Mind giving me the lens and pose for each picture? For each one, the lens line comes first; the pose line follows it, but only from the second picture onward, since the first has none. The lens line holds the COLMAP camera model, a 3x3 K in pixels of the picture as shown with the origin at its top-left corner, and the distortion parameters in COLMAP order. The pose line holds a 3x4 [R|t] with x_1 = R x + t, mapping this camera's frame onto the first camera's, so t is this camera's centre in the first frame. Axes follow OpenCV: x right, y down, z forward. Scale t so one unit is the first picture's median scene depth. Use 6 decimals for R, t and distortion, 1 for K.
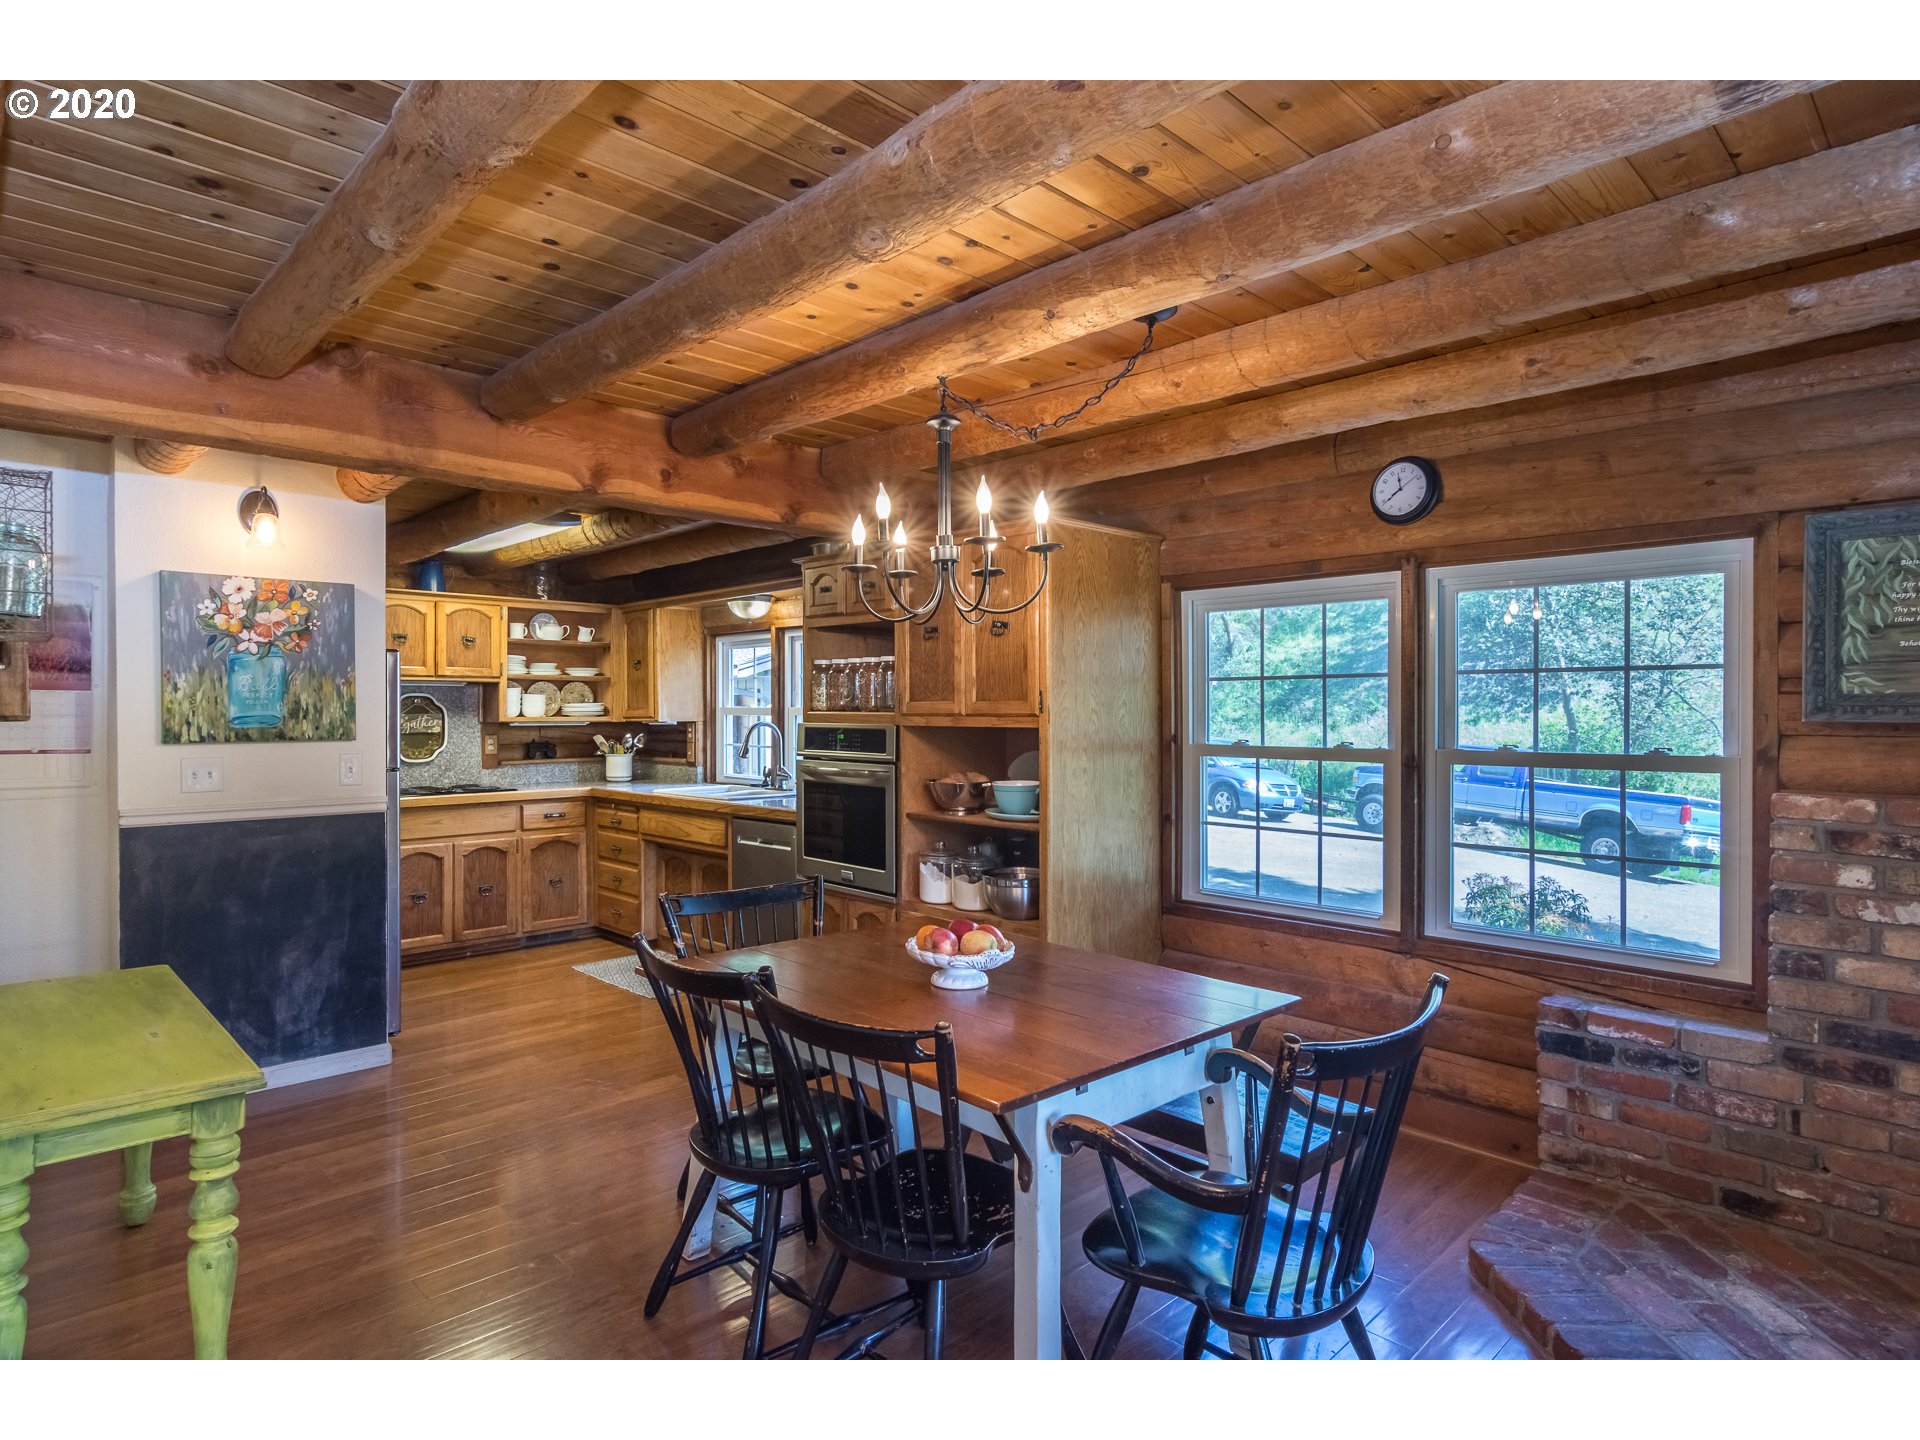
lens RADIAL K [[1045.7, 0, 979.1], [0, 1045.7, 716.1], [0, 0, 1]] dist [-0.002371, 0.002449]
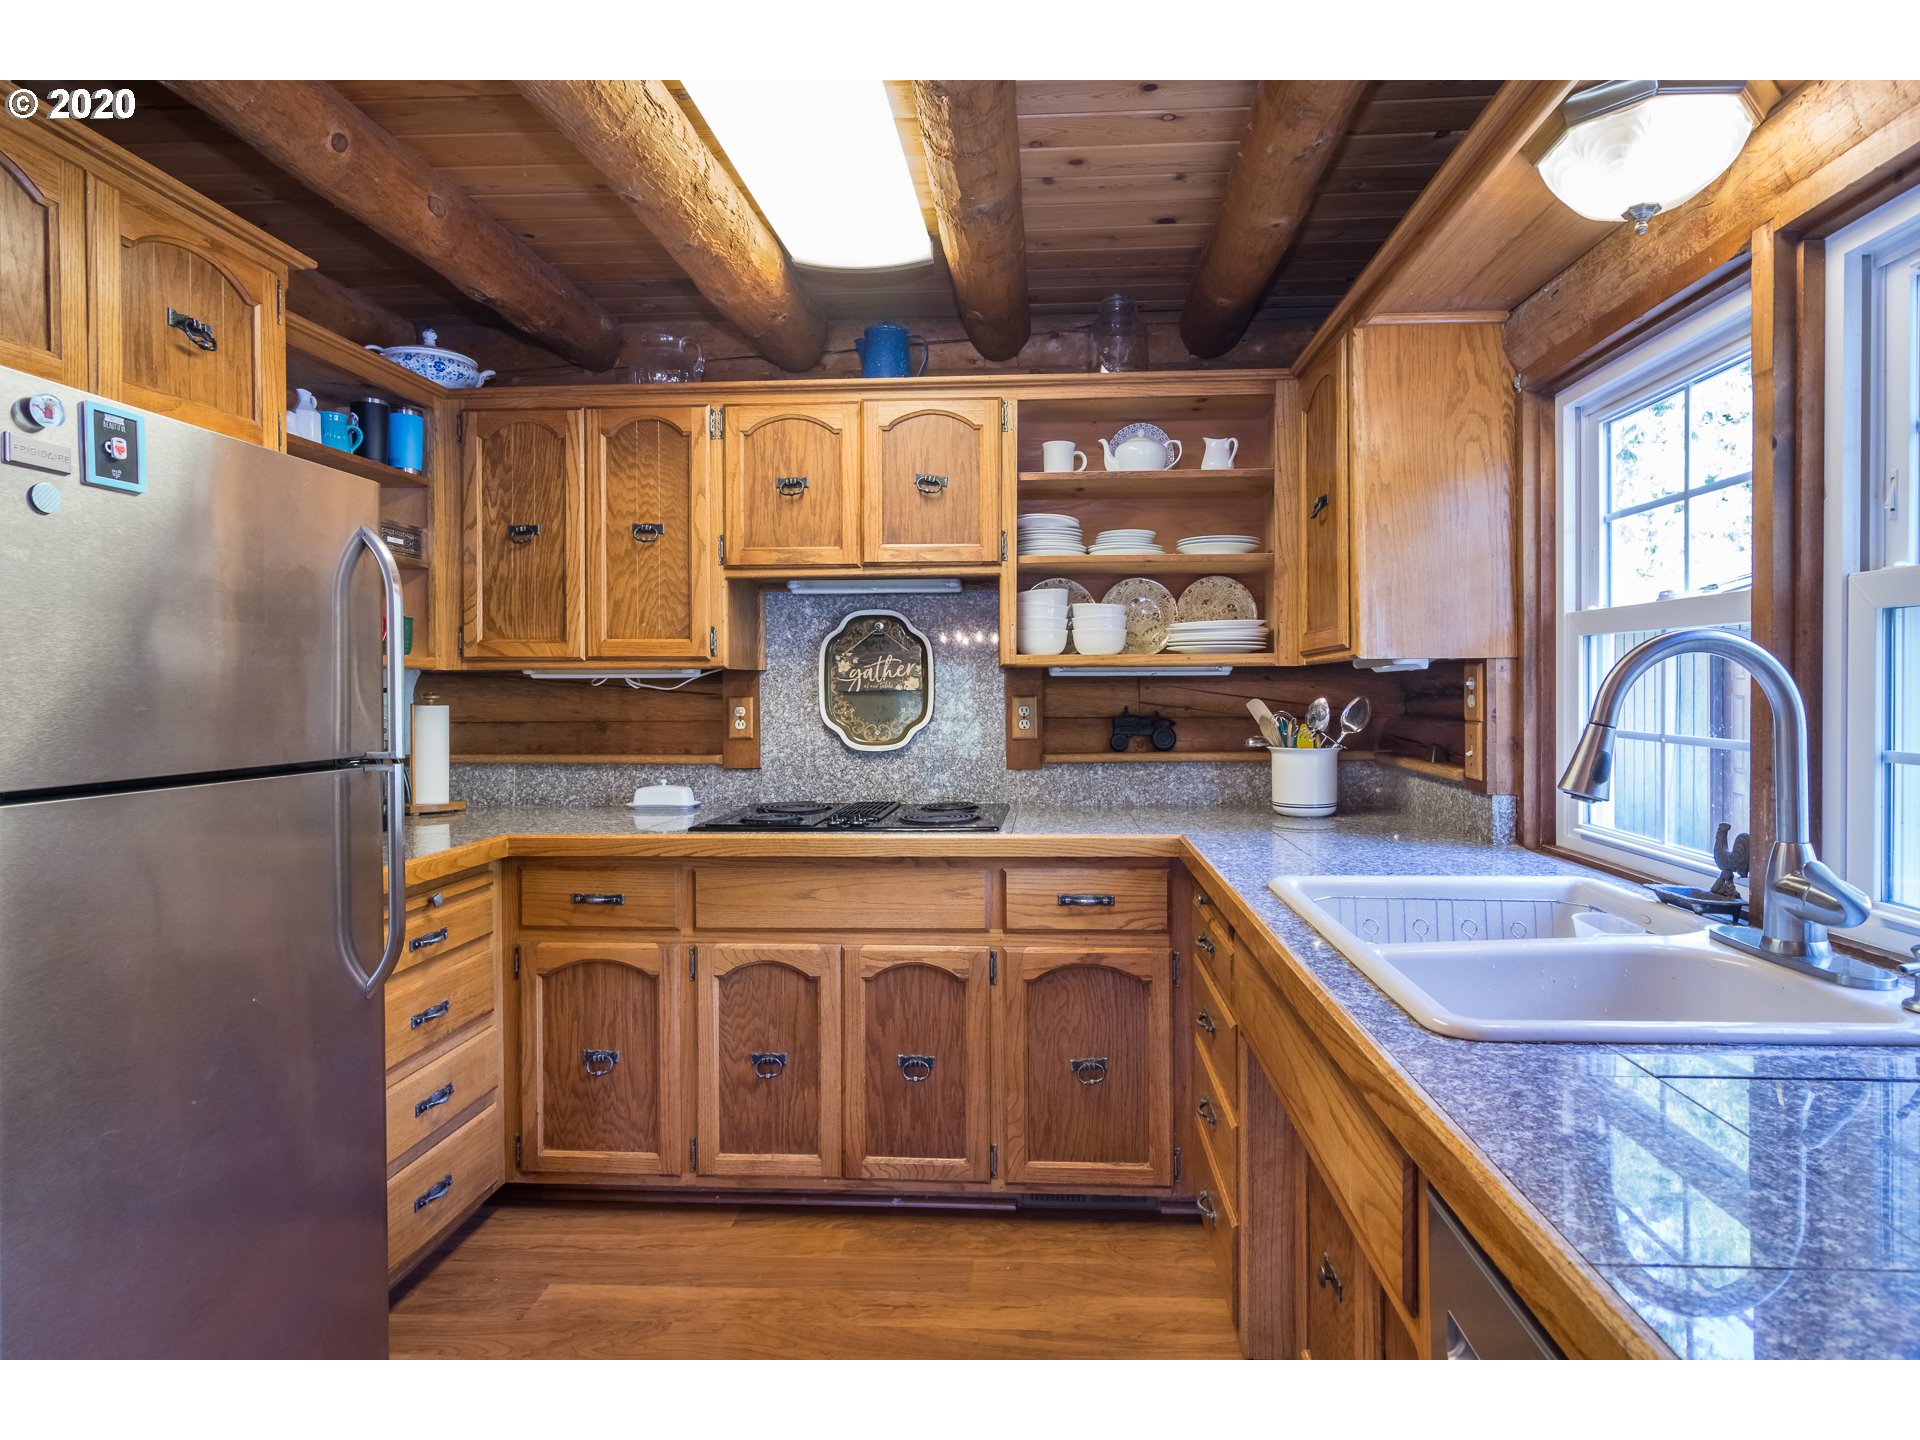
lens RADIAL K [[1045.7, 0, 984.4], [0, 1045.7, 698.6], [0, 0, 1]] dist [-0.002371, 0.002449]
pose [[0.649651, 0.004740, -0.760218, -0.137276], [0.001745, 0.999969, 0.007726, 0.016624], [0.760230, -0.006345, 0.649623, 0.744021]]
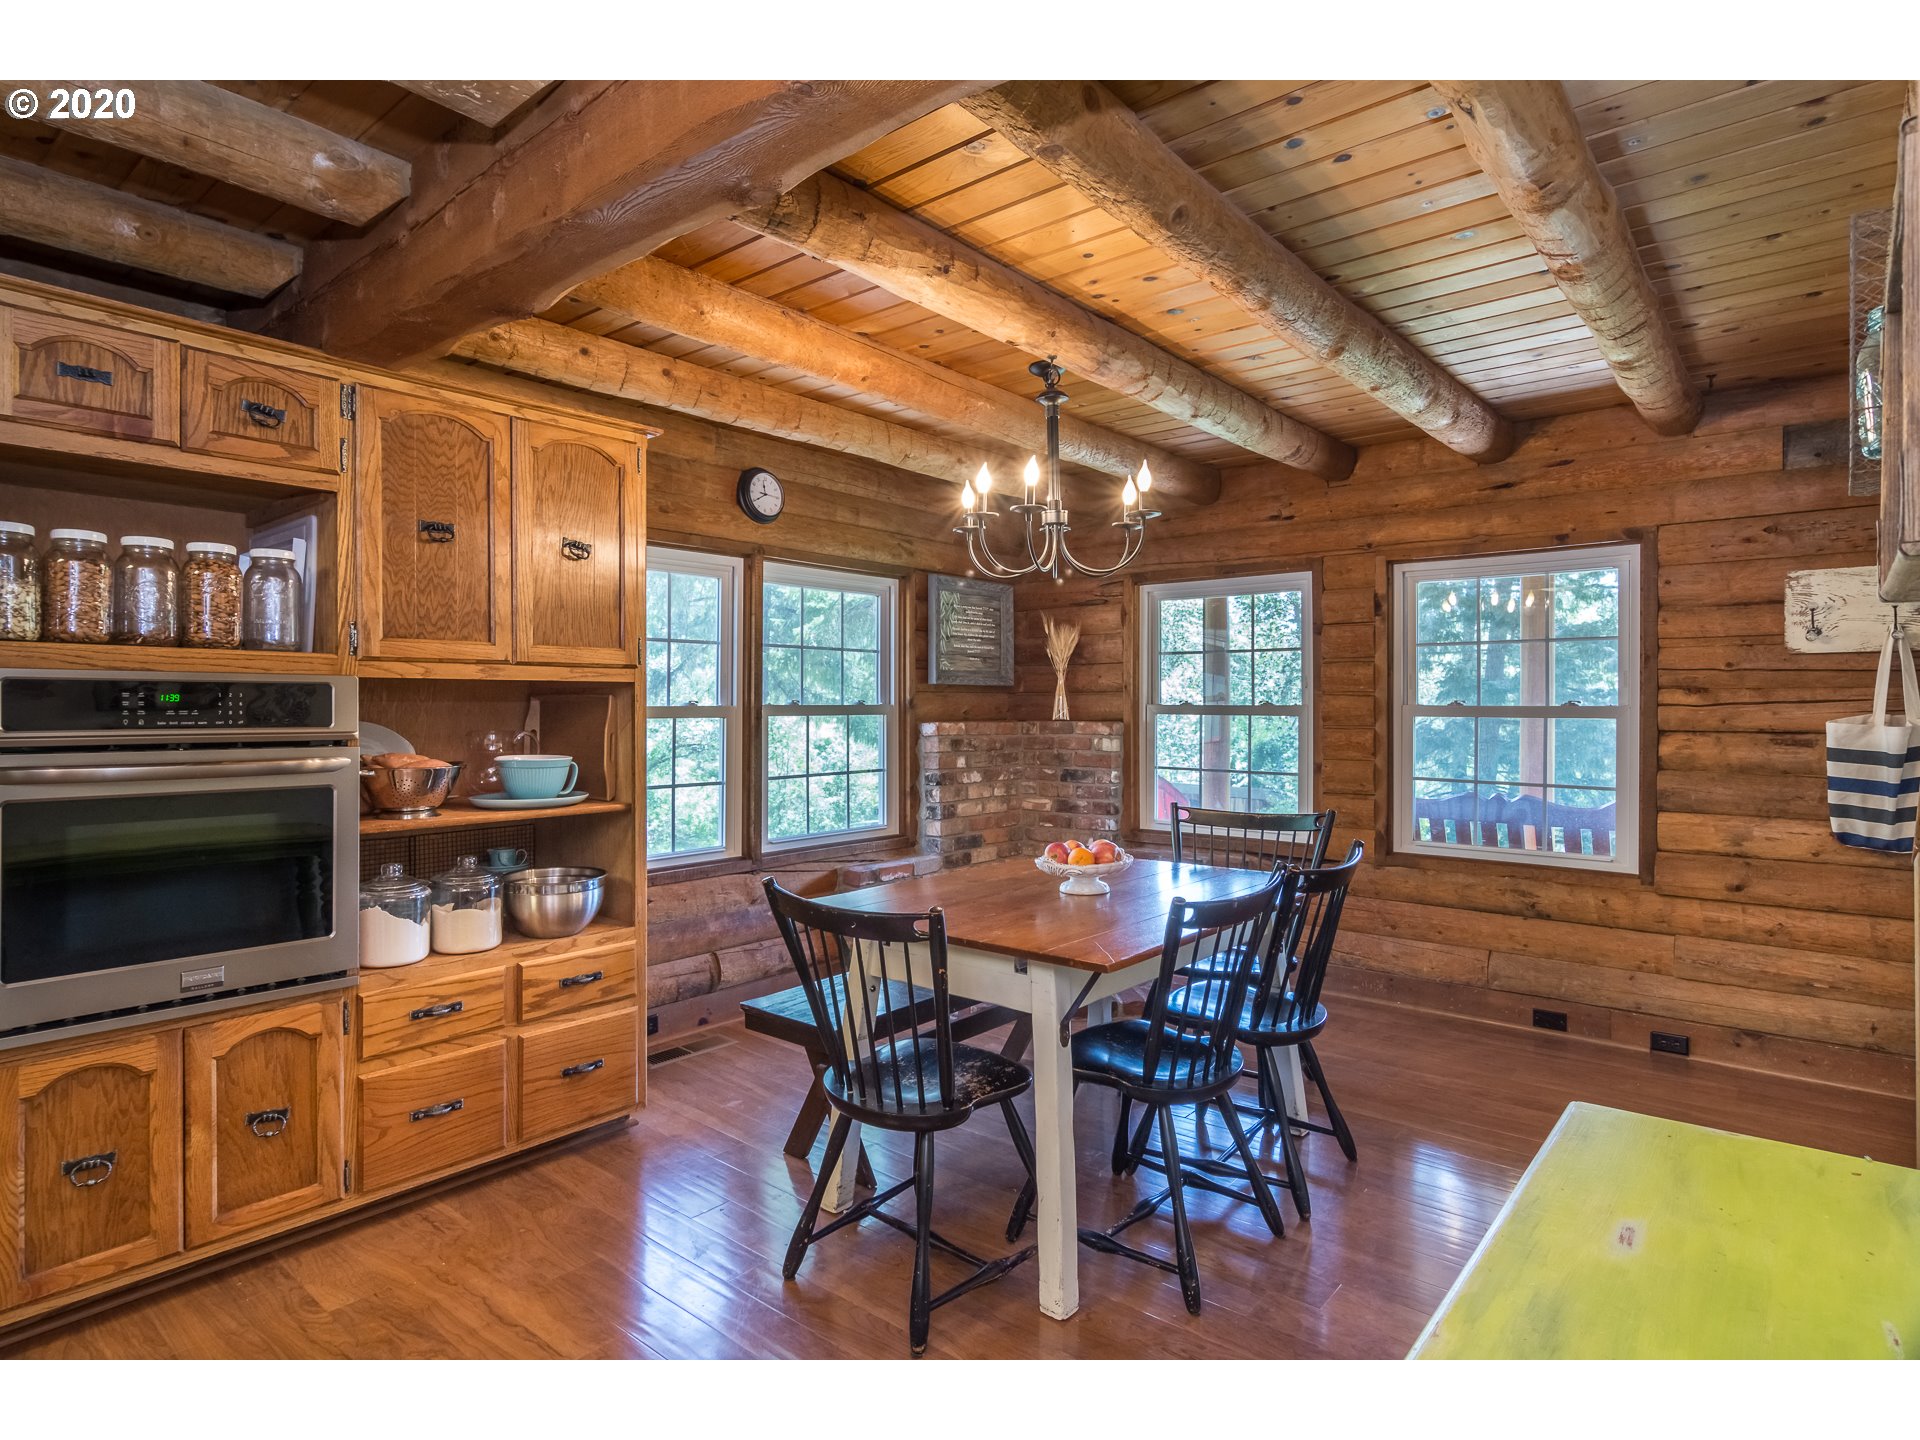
lens RADIAL K [[1045.7, 0, 966.9], [0, 1045.7, 711.0], [0, 0, 1]] dist [-0.002371, 0.002449]
pose [[-0.085764, -0.007295, 0.996289, -0.505060], [0.005074, 0.999957, 0.007759, 0.018424], [-0.996303, 0.005720, -0.085723, 0.525382]]
